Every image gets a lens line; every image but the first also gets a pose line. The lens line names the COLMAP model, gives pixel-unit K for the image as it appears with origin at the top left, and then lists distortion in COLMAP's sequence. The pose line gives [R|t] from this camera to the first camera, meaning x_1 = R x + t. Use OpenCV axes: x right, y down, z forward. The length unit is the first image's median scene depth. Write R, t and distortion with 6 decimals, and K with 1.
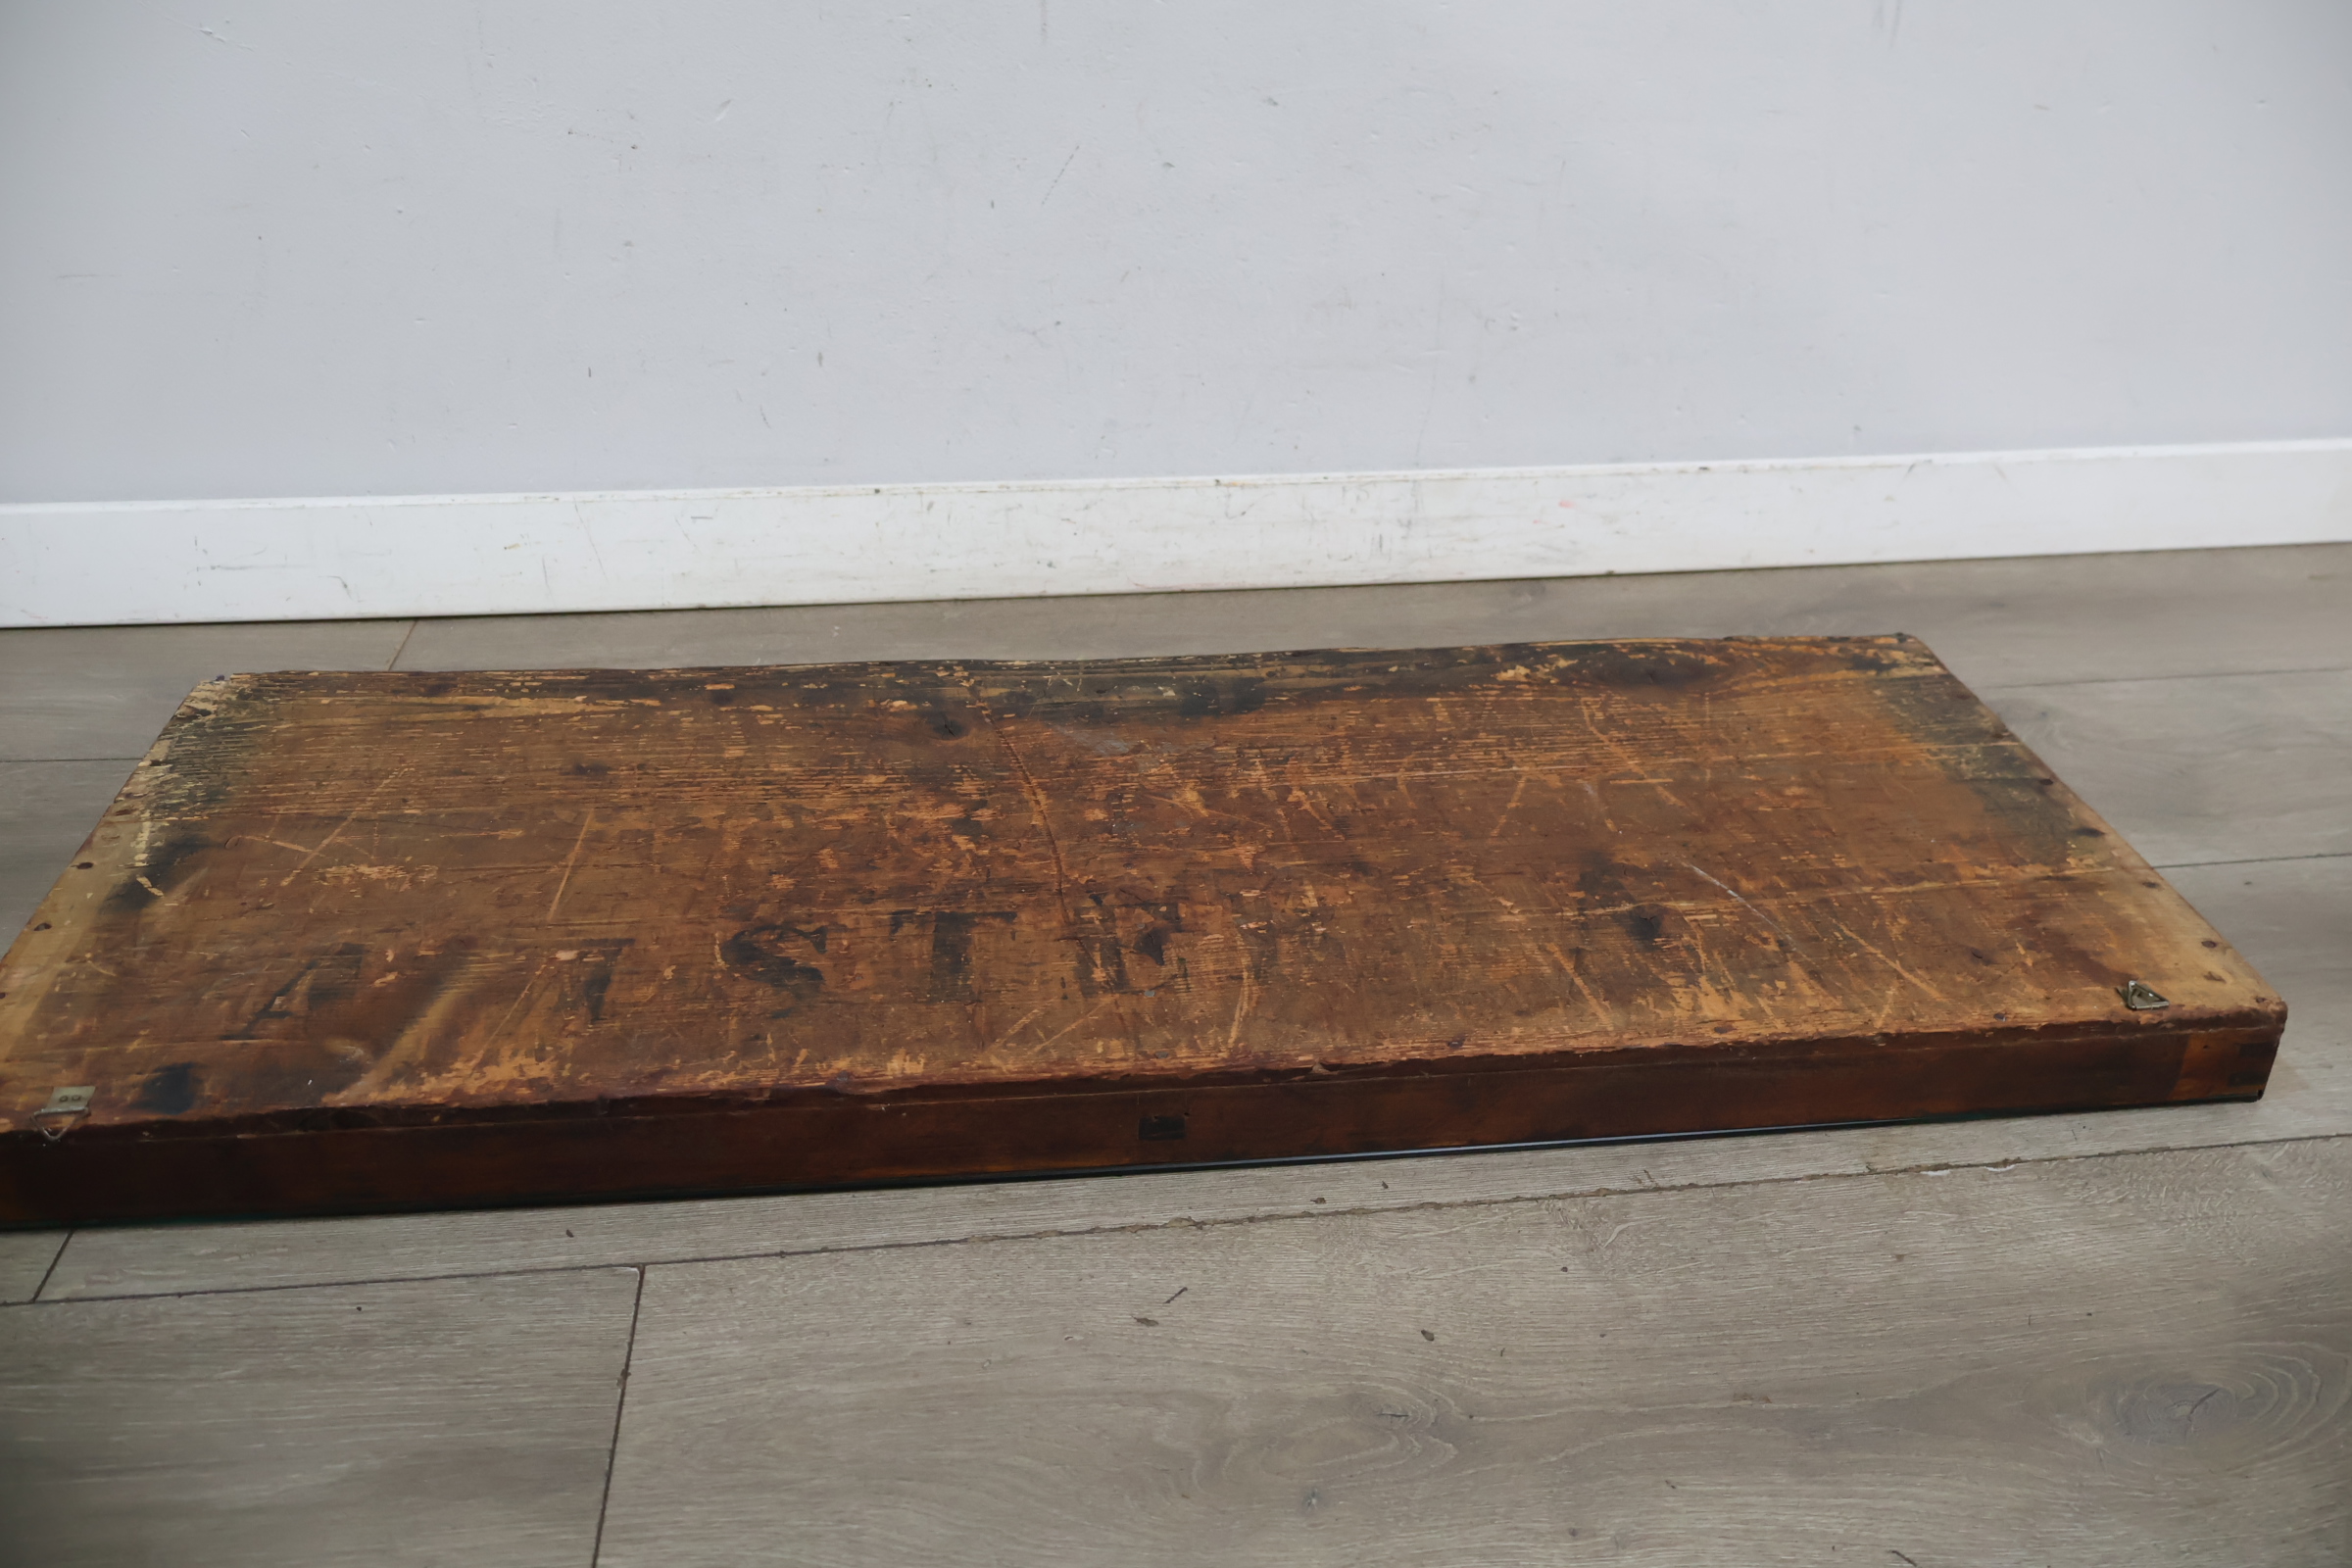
lens RADIAL K [[1990.4, 0, 1185.3], [0, 1990.4, 774.1], [0, 0, 1]] dist [-0.003497, 0.011091]
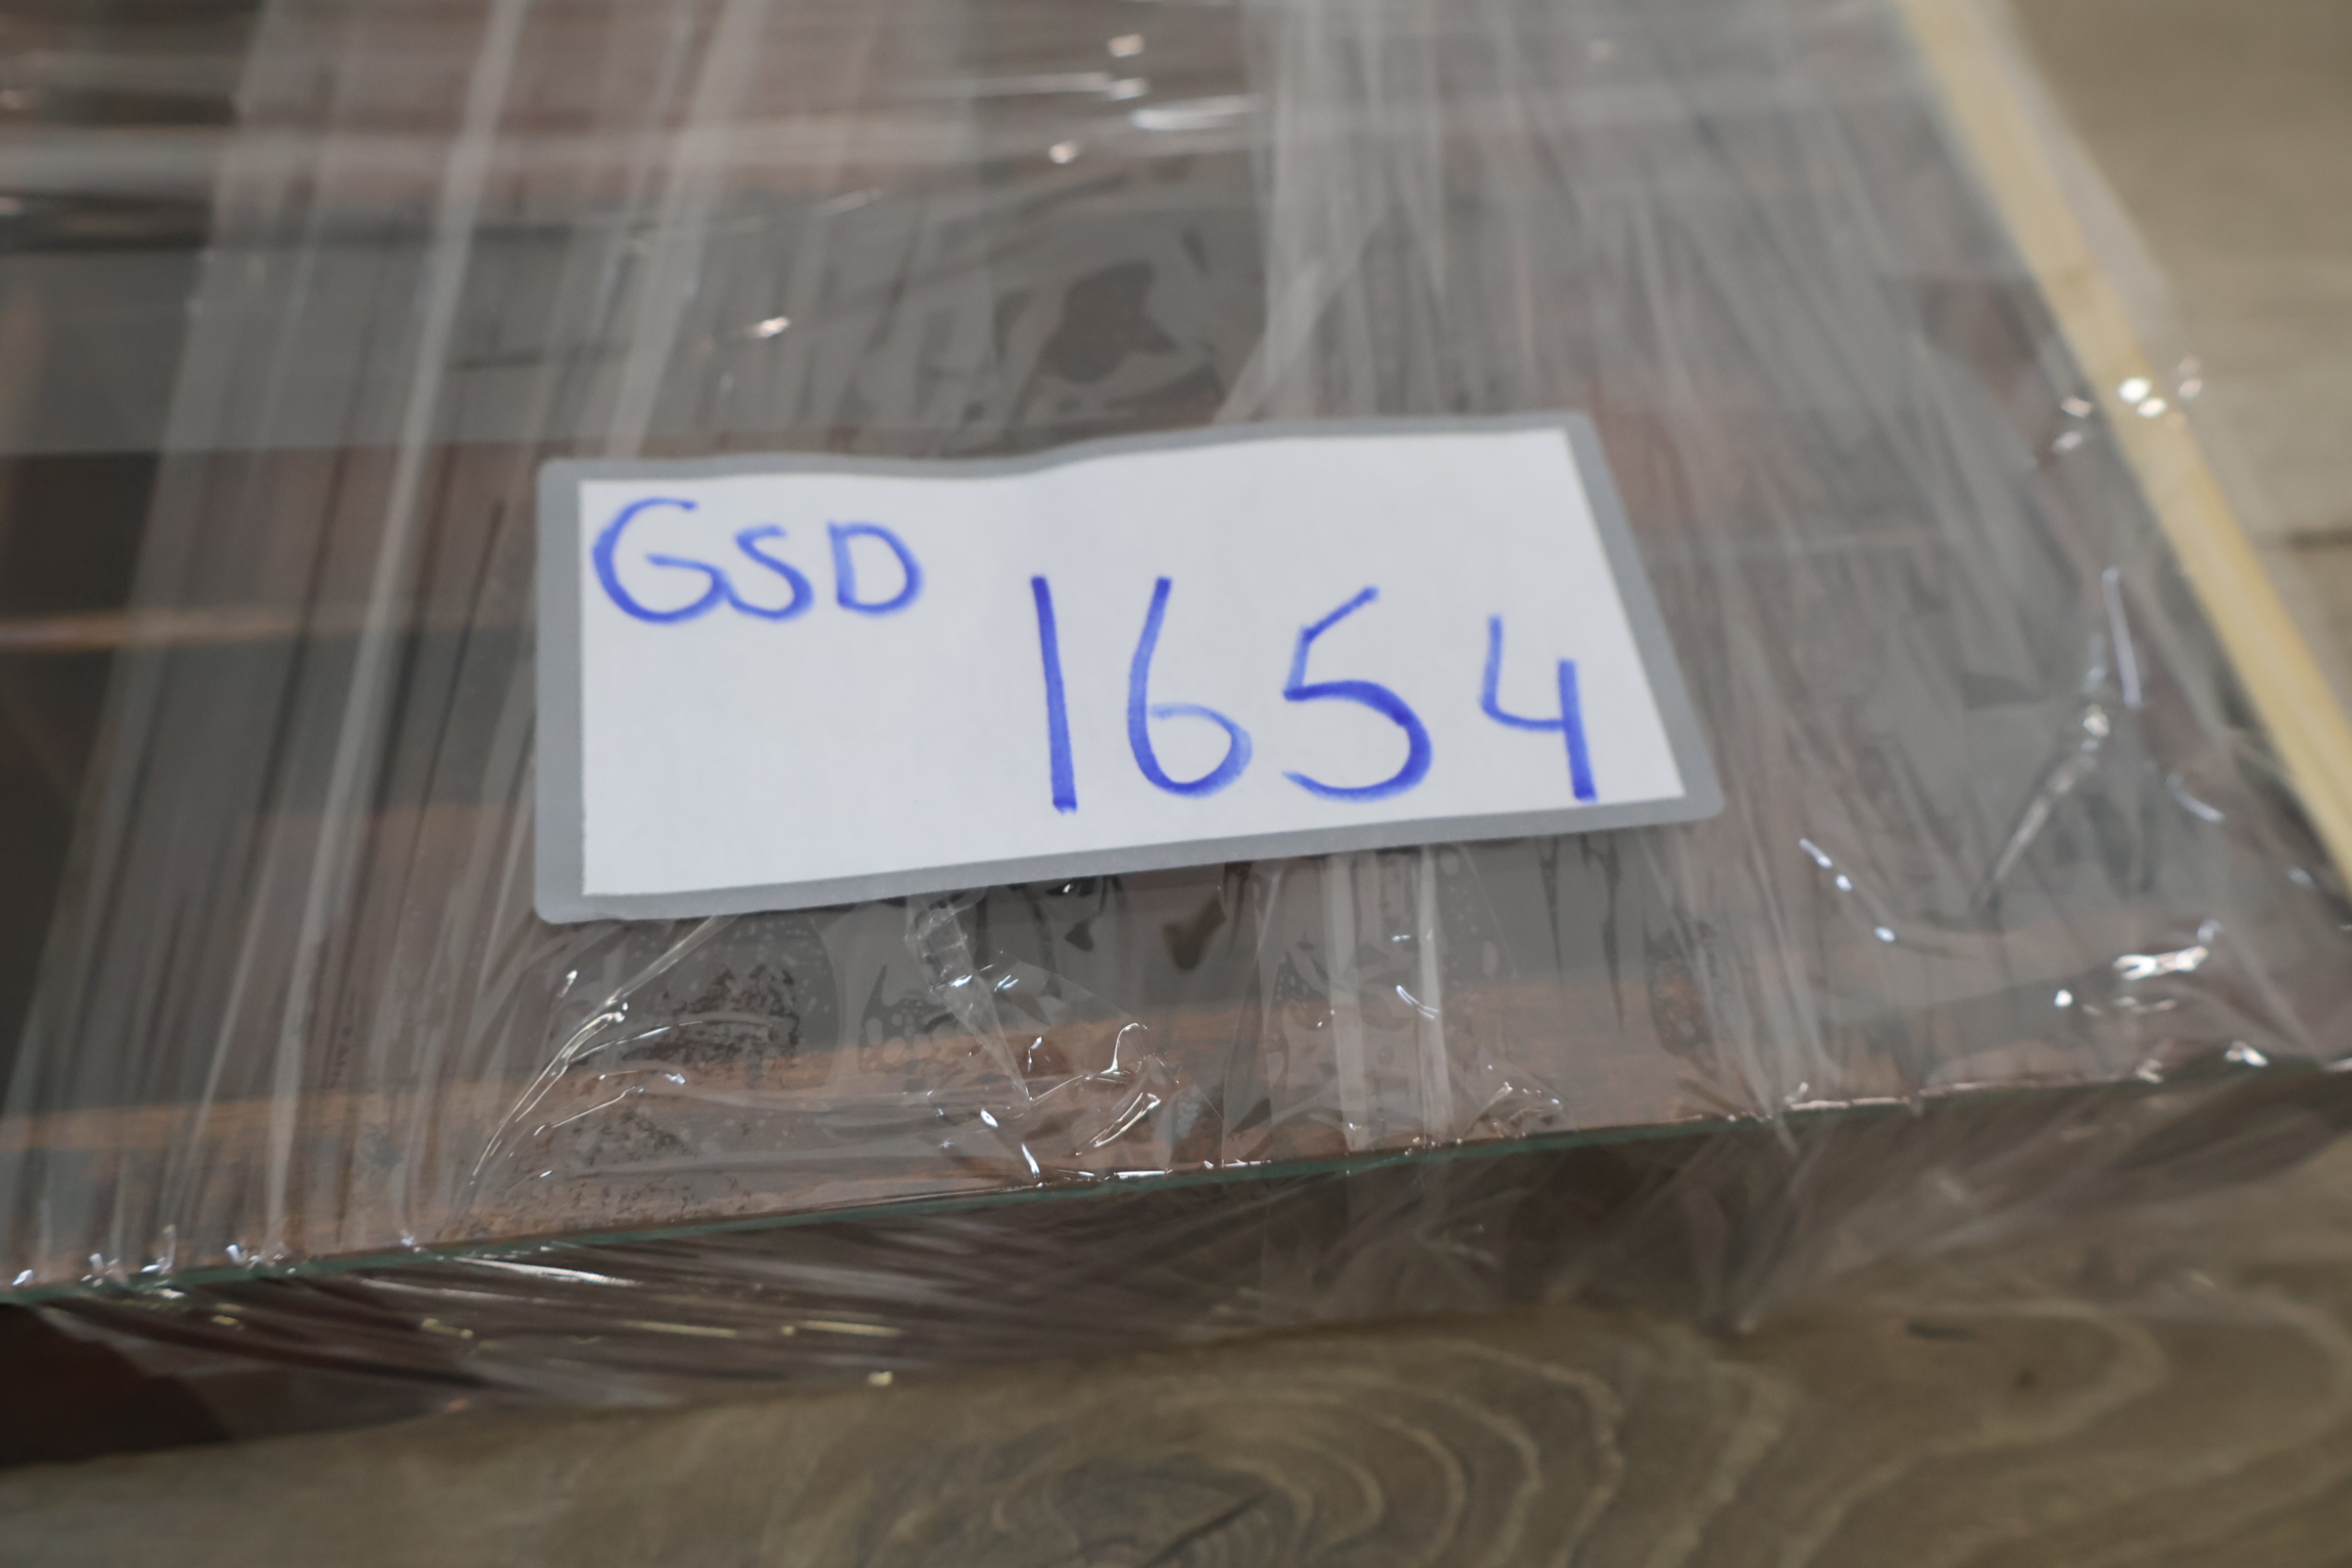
lens RADIAL K [[2084.6, 0, 1166.1], [0, 2084.6, 788.5], [0, 0, 1]] dist [0.013990, -0.000710]
pose [[0.996247, 0.085286, 0.014784, 0.422455], [-0.081897, 0.873471, 0.479939, 0.059209], [0.028018, -0.479349, 0.877177, 0.669091]]
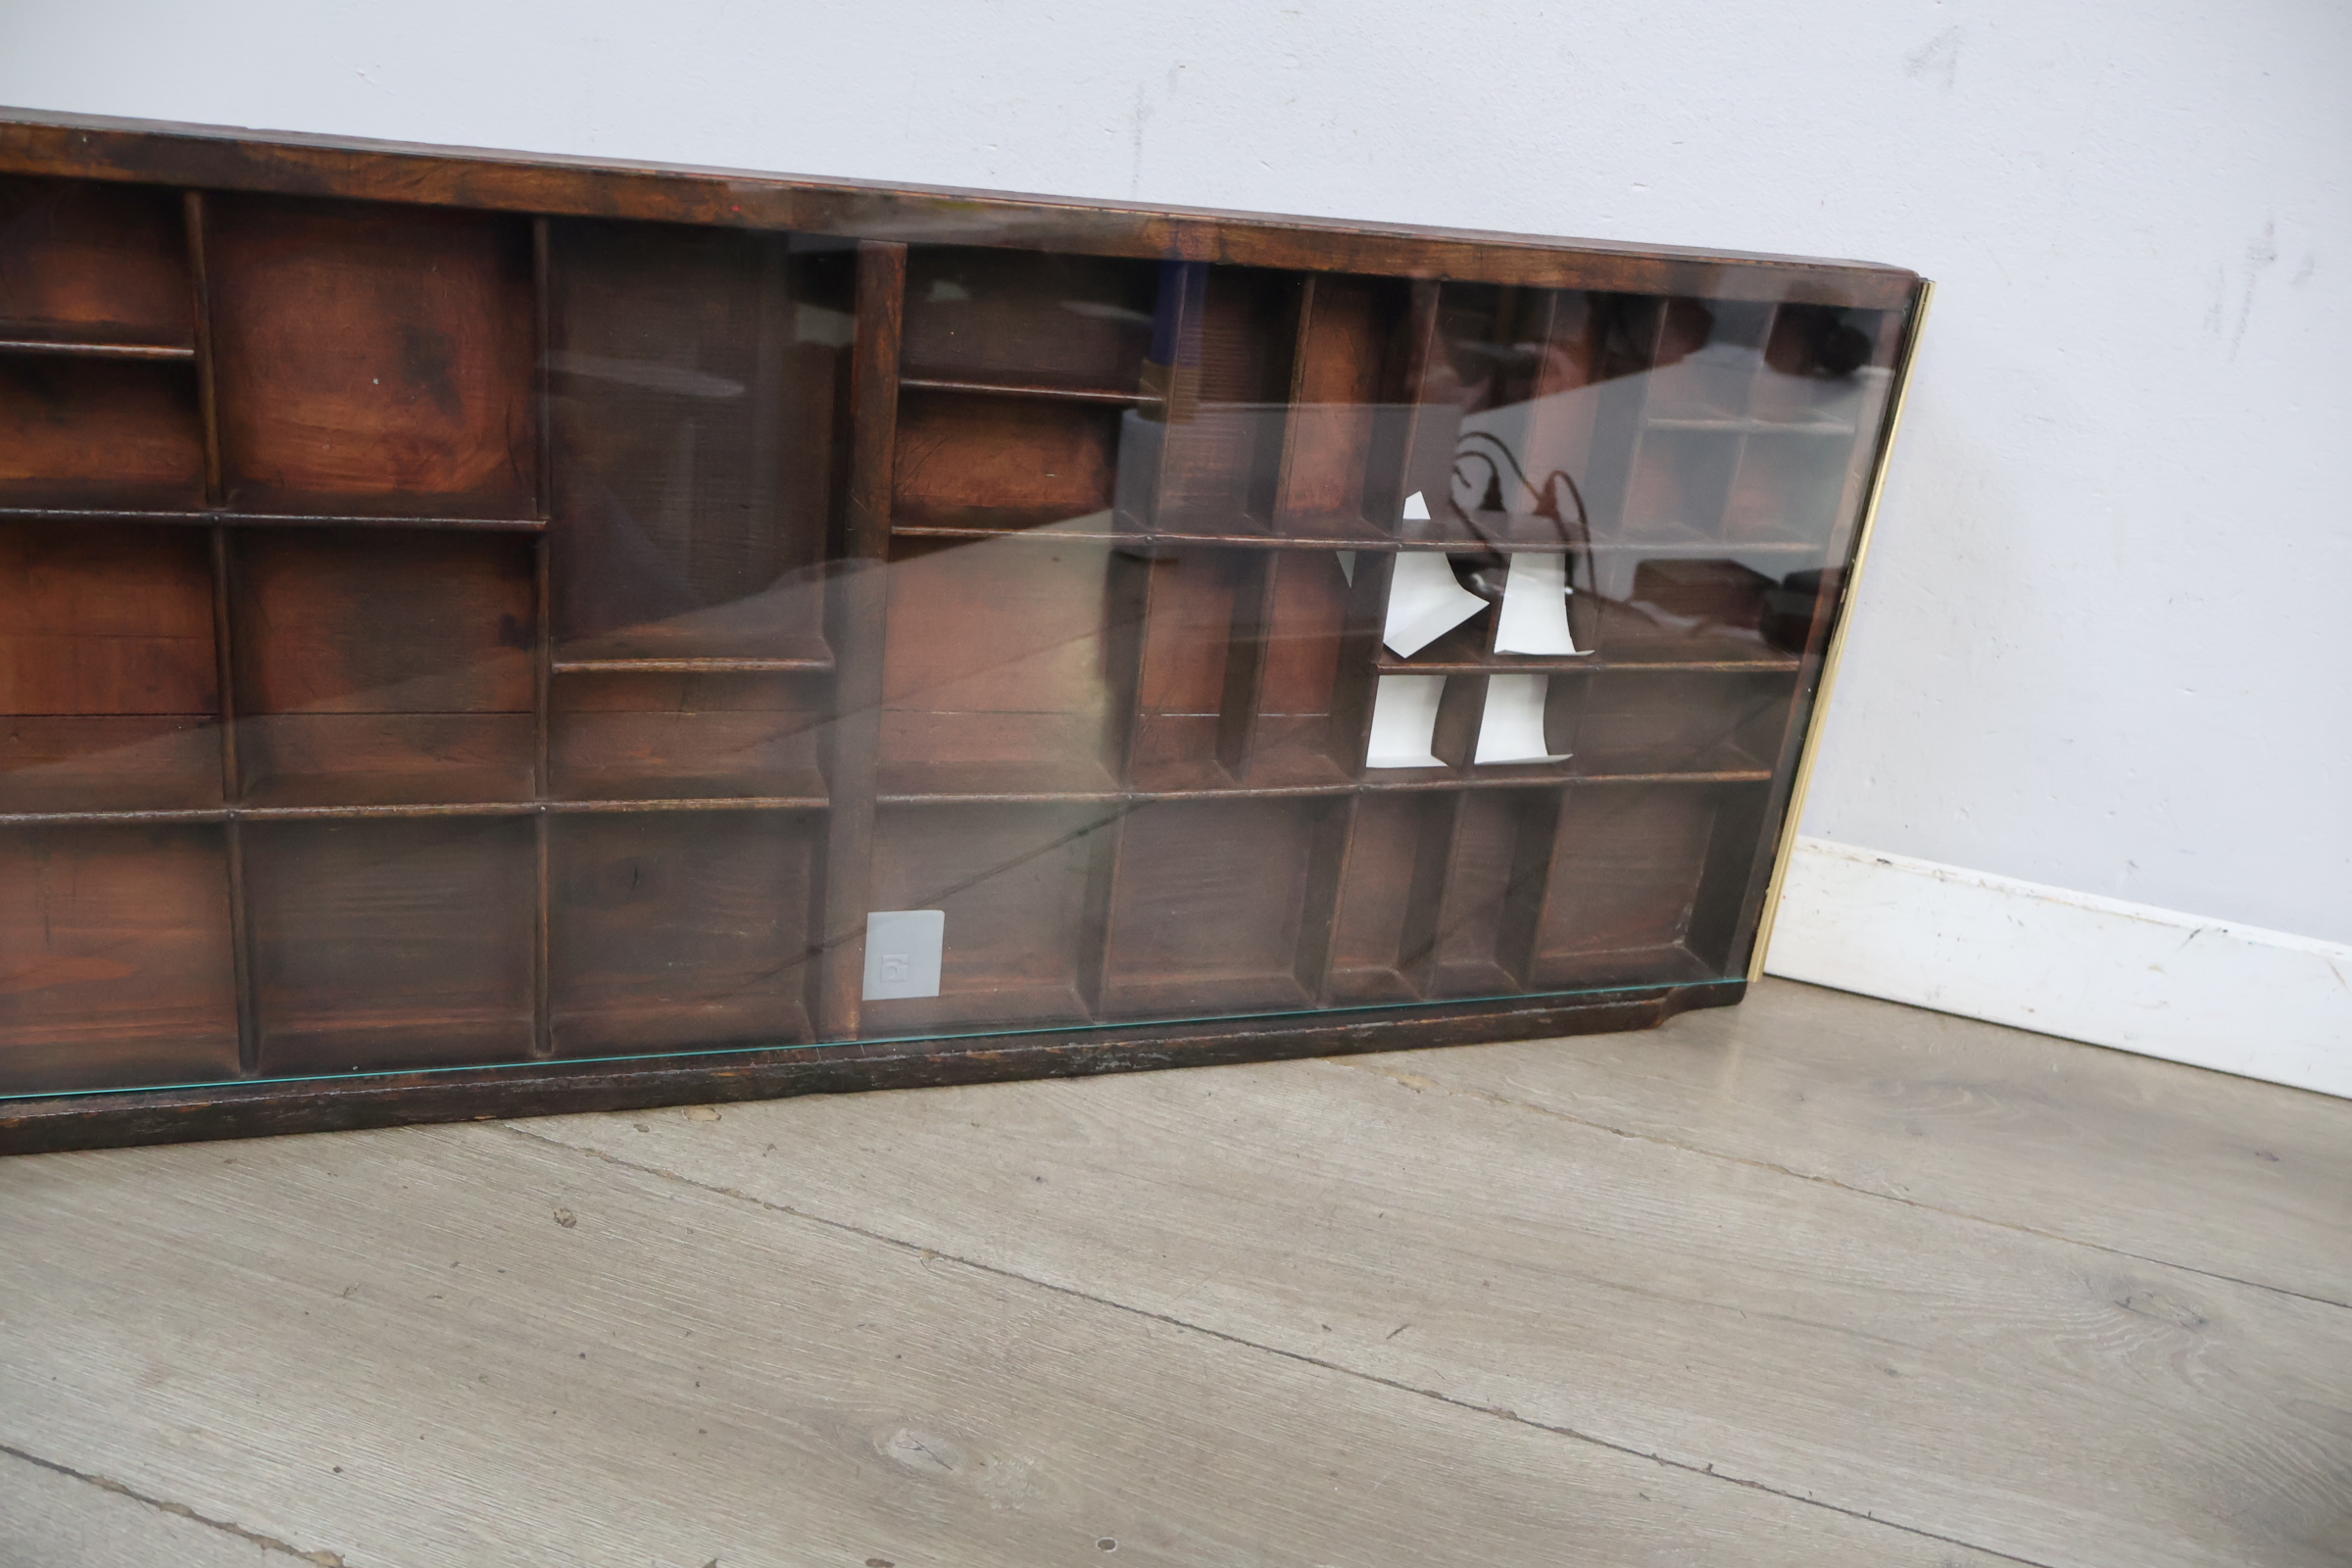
lens RADIAL K [[1990.4, 0, 1160.4], [0, 1990.4, 790.5], [0, 0, 1]] dist [-0.003497, 0.011091]
pose [[0.903061, 0.232993, -0.360826, 0.459725], [-0.277232, 0.957844, -0.075344, -0.078478], [0.328061, 0.168073, 0.929585, 0.338818]]
